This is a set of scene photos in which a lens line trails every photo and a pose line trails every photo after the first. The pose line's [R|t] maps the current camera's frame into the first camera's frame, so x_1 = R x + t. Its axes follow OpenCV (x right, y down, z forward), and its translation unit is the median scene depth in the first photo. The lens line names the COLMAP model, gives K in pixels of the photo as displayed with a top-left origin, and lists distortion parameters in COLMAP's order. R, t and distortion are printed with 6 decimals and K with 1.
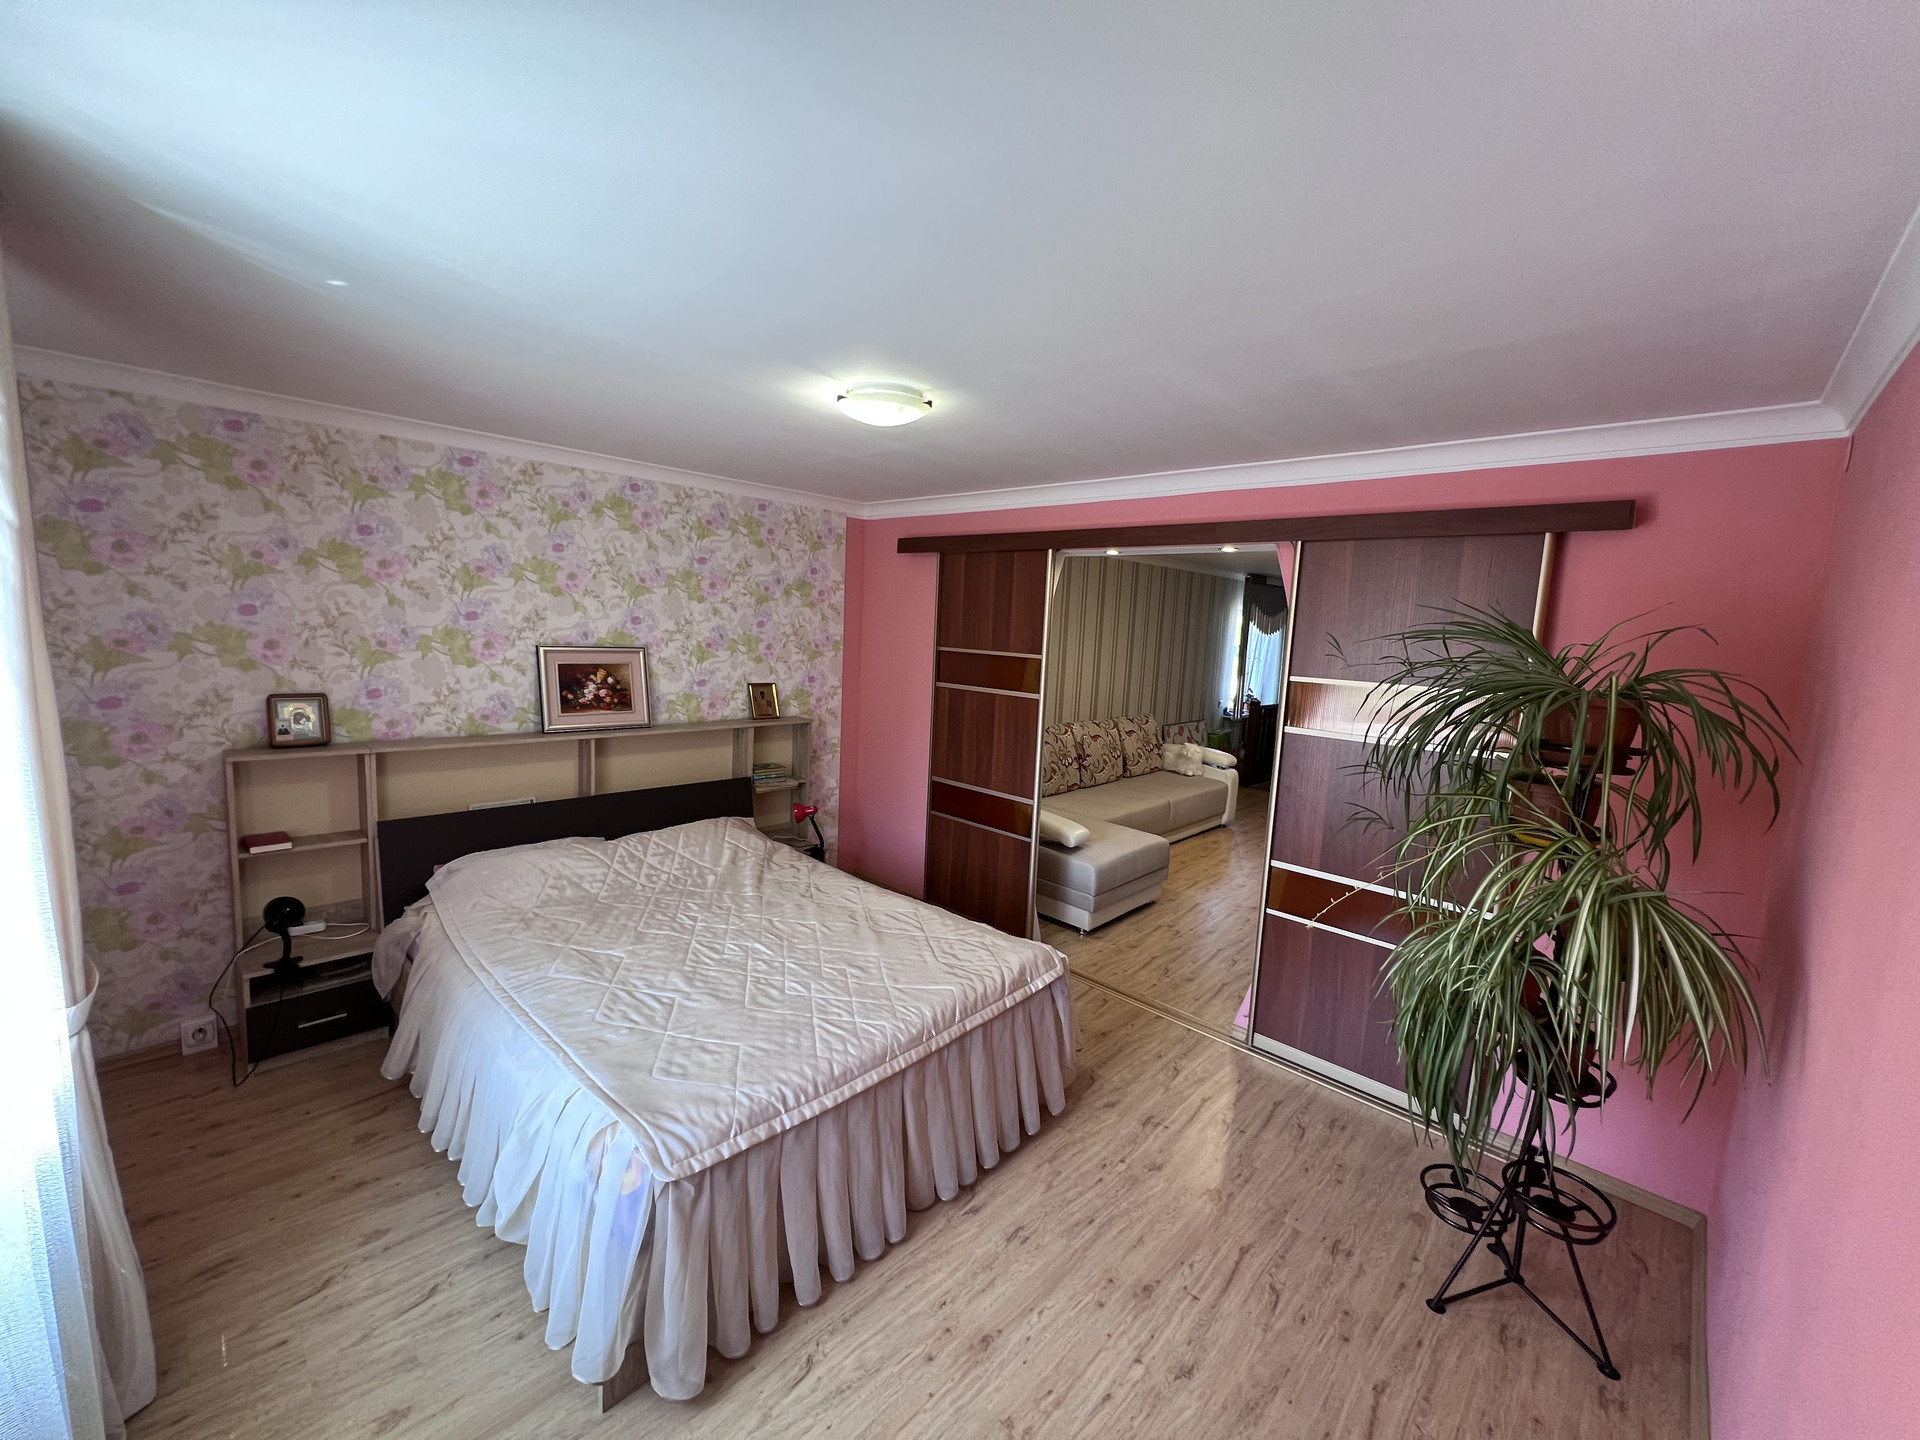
lens RADIAL K [[771.5, 0, 953.9], [0, 771.5, 724.3], [0, 0, 1]] dist [0.001230, -0.000318]
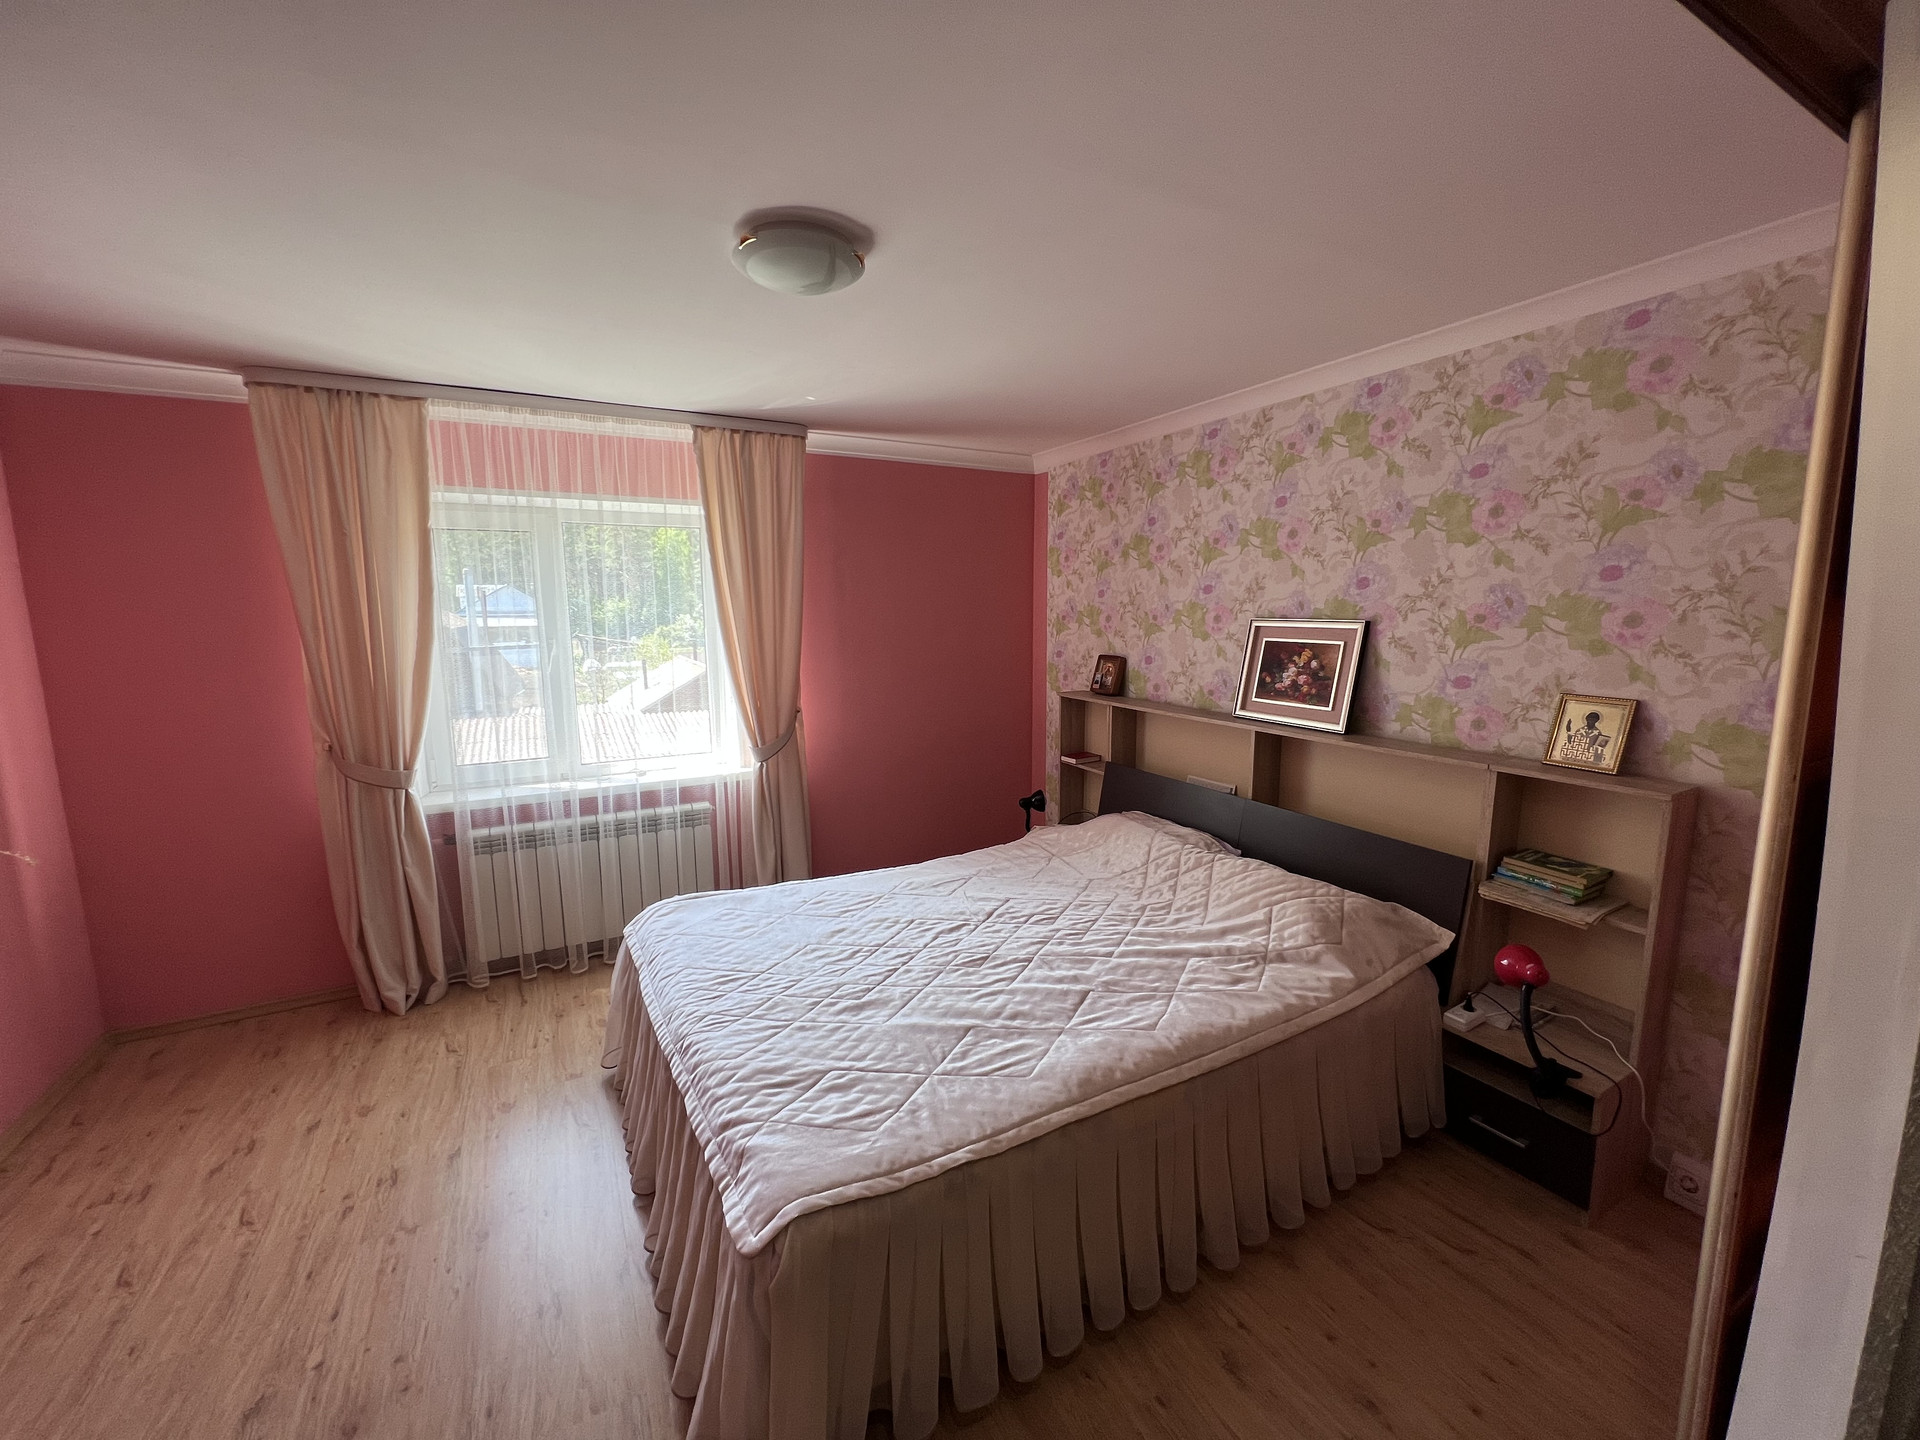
lens RADIAL K [[771.5, 0, 957.5], [0, 771.5, 710.5], [0, 0, 1]] dist [0.001230, -0.000318]
pose [[-0.310617, 0.089184, -0.946342, 0.394689], [-0.123379, 0.983384, 0.133171, -0.071706], [0.942494, 0.158124, -0.294453, 0.918171]]
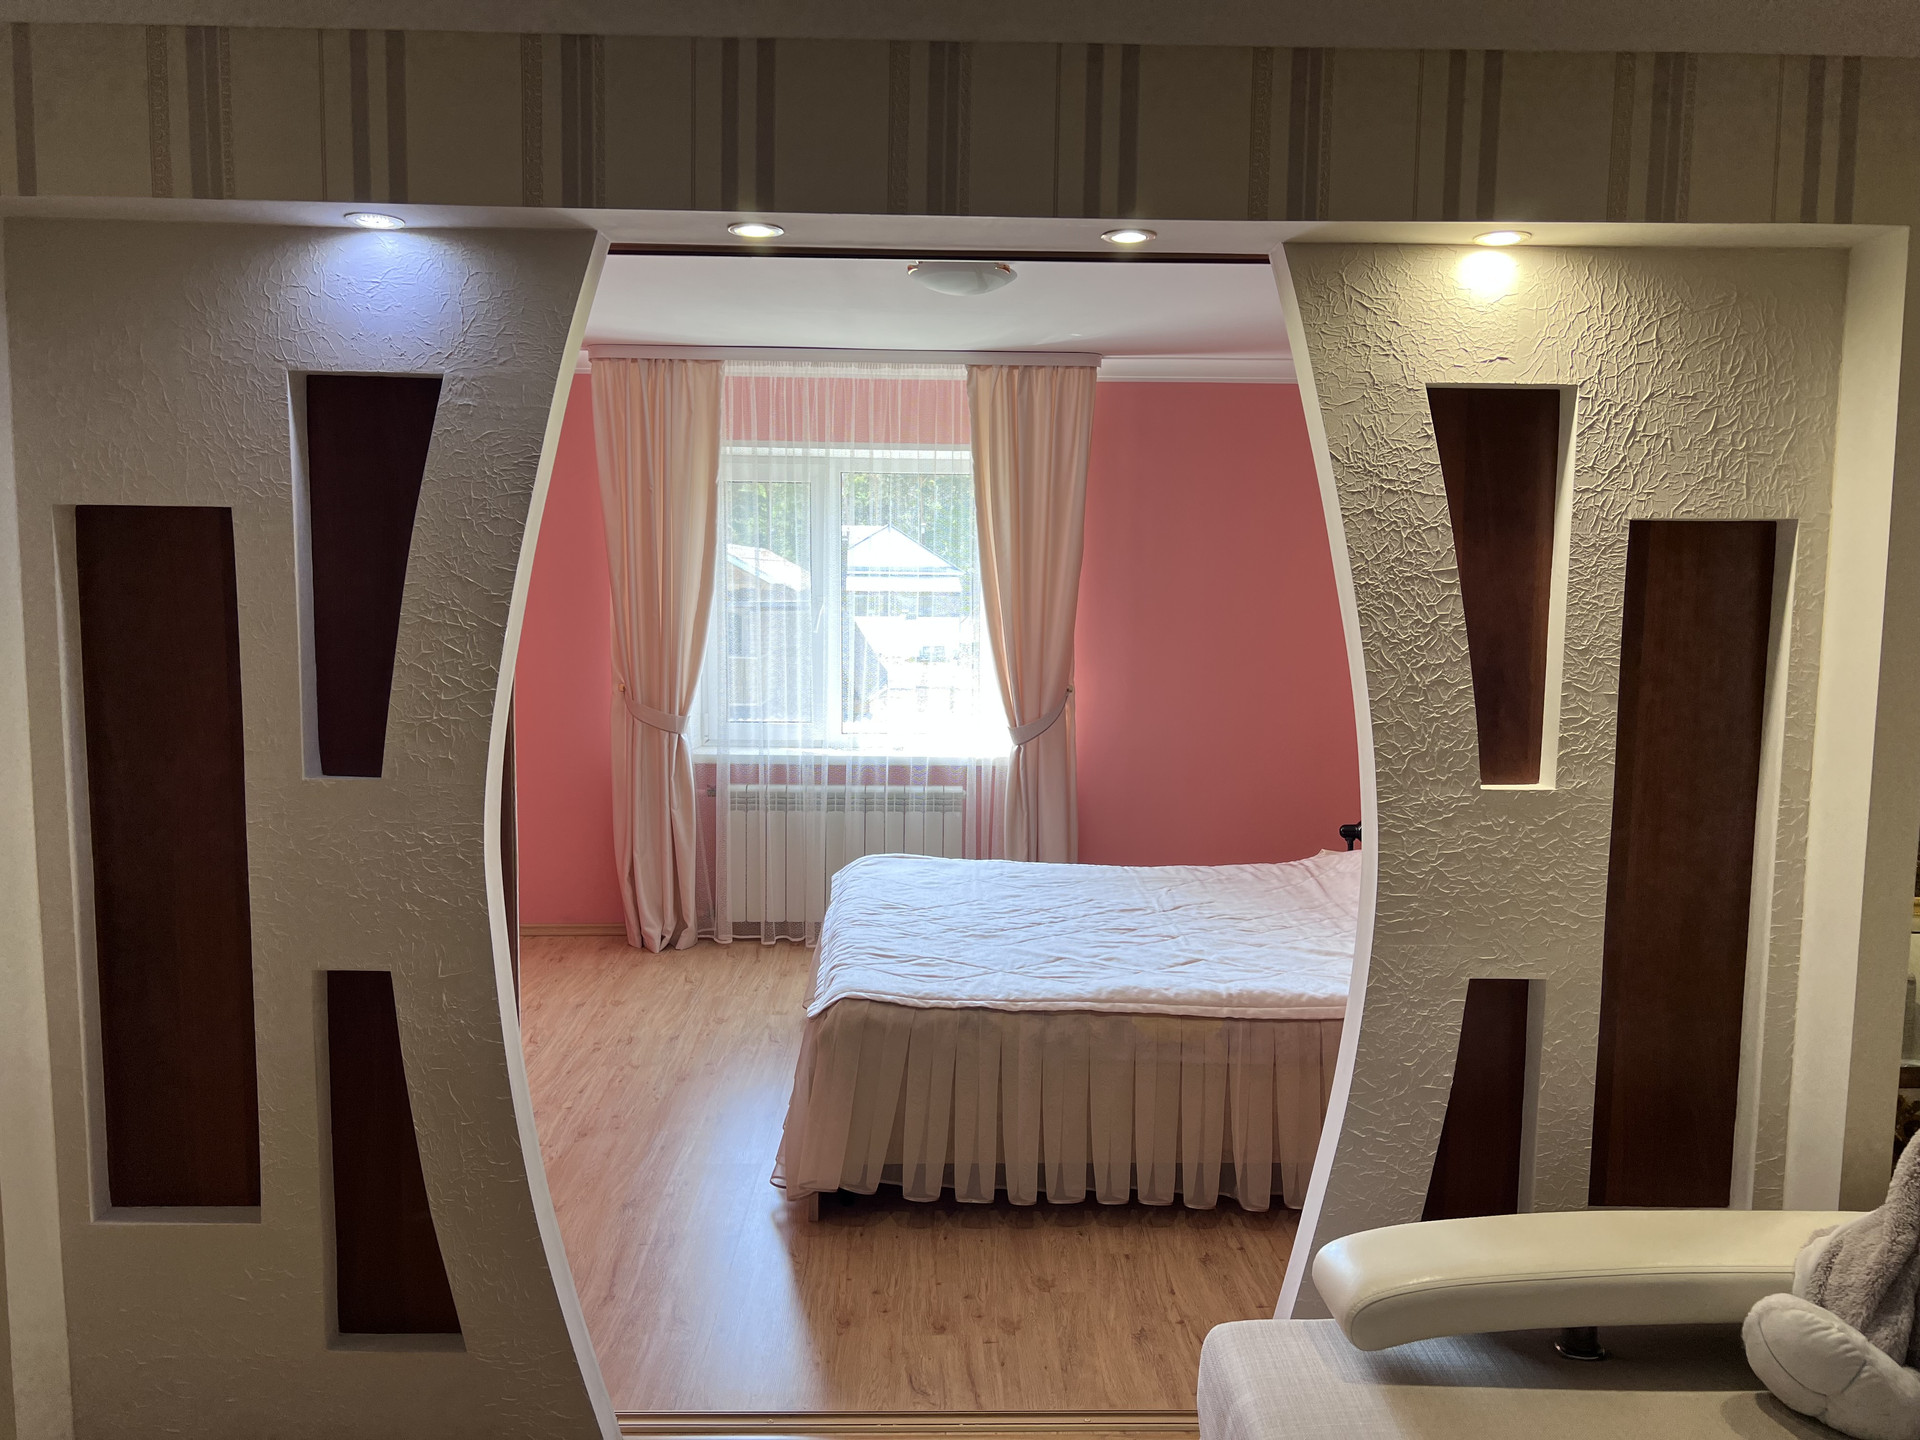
lens RADIAL K [[1461.2, 0, 960.0], [0, 1461.2, 722.5], [0, 0, 1]] dist [0.049922, 0.001635]
pose [[-0.713012, 0.022621, -0.700787, 0.699624], [-0.131198, 0.977522, 0.165040, -0.122643], [0.688768, 0.209617, -0.694017, 1.440092]]
